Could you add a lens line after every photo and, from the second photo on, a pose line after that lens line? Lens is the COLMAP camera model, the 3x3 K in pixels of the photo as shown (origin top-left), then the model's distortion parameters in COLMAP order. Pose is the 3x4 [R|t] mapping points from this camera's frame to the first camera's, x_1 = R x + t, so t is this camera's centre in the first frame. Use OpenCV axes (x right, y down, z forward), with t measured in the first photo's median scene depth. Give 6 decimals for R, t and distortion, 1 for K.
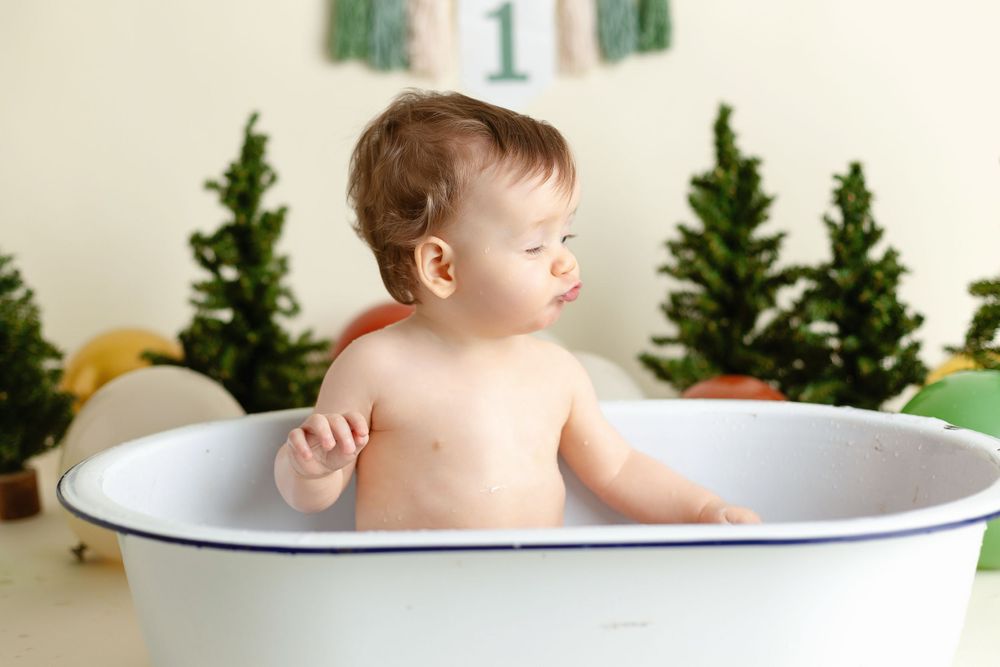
lens RADIAL K [[1622.6, 0, 504.5], [0, 1622.6, 308.3], [0, 0, 1]] dist [-0.020095, 0.000000]
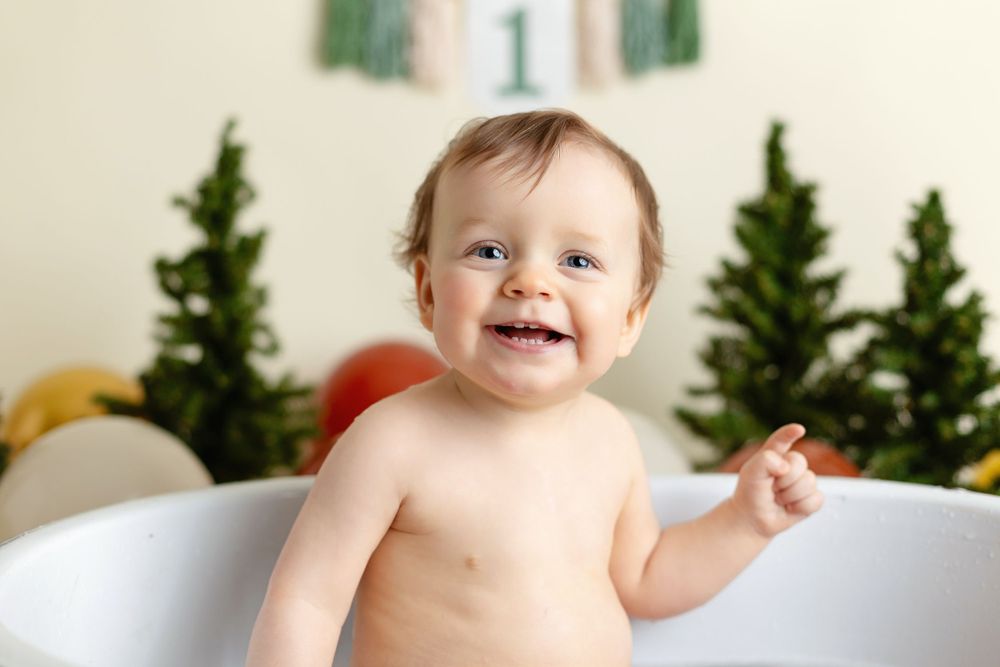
lens RADIAL K [[1520.6, 0, 501.5], [0, 1520.6, 301.0], [0, 0, 1]] dist [-0.012618, 0.000000]
pose [[0.999732, 0.019155, 0.013030, -0.019920], [-0.018831, 0.999520, -0.024580, -0.006869], [-0.013495, 0.024328, 0.999613, 0.194871]]
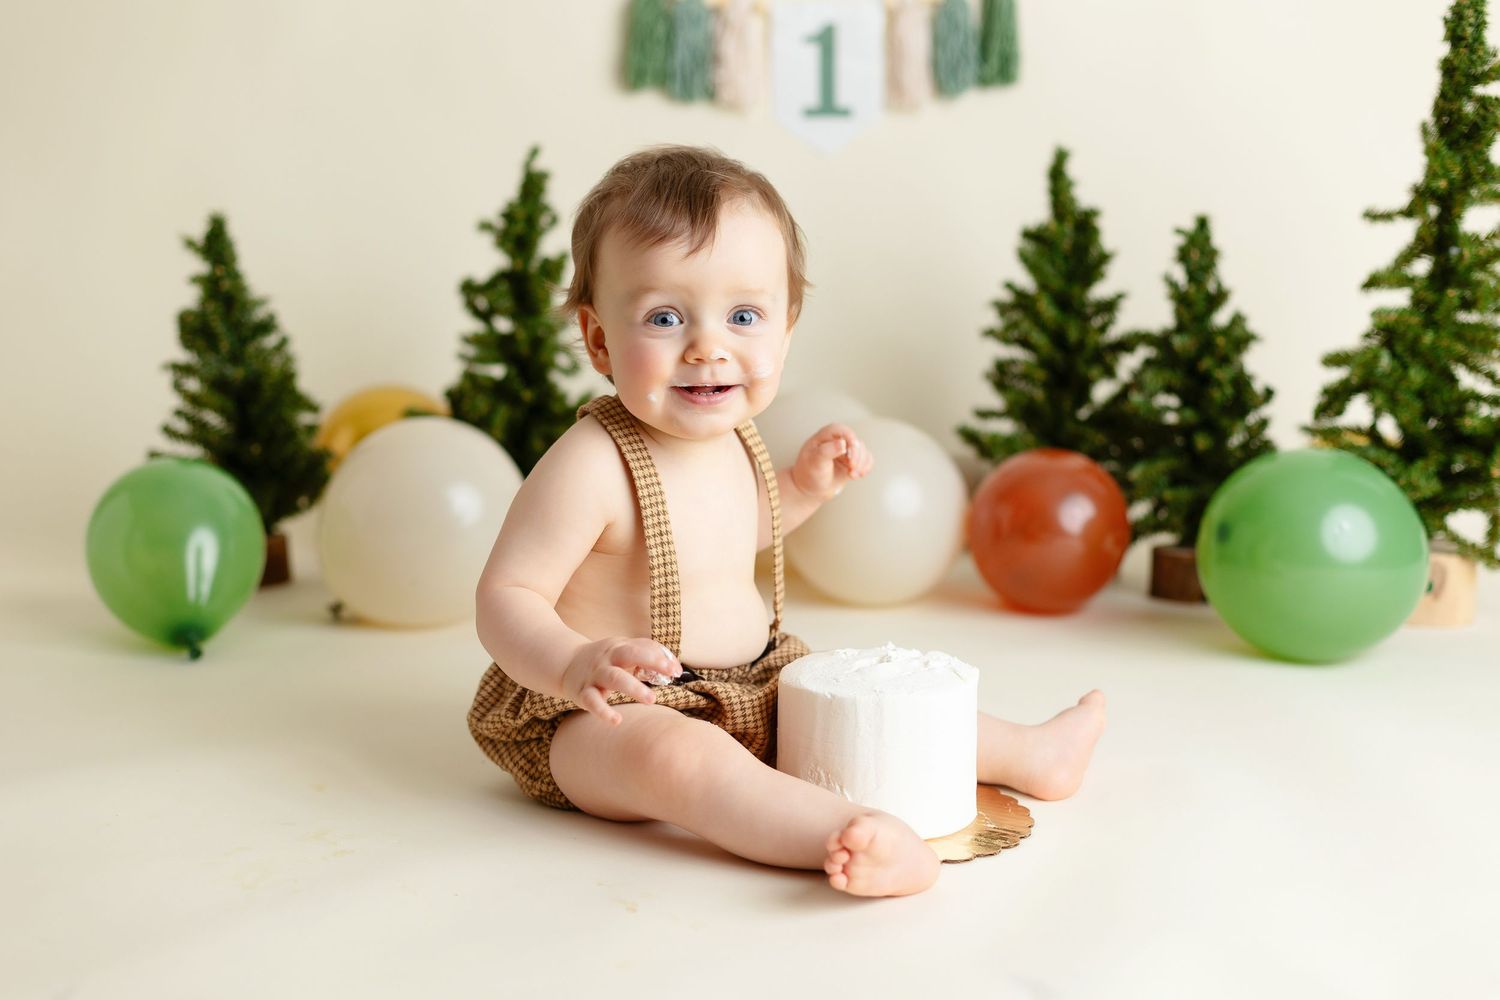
lens RADIAL K [[2280.8, 0, 759.3], [0, 2280.8, 456.8], [0, 0, 1]] dist [-0.012618, 0.000000]
pose [[0.998308, 0.027179, -0.051401, 0.039480], [-0.026601, 0.999575, 0.011905, 0.032992], [0.051702, -0.010518, 0.998607, -0.257749]]
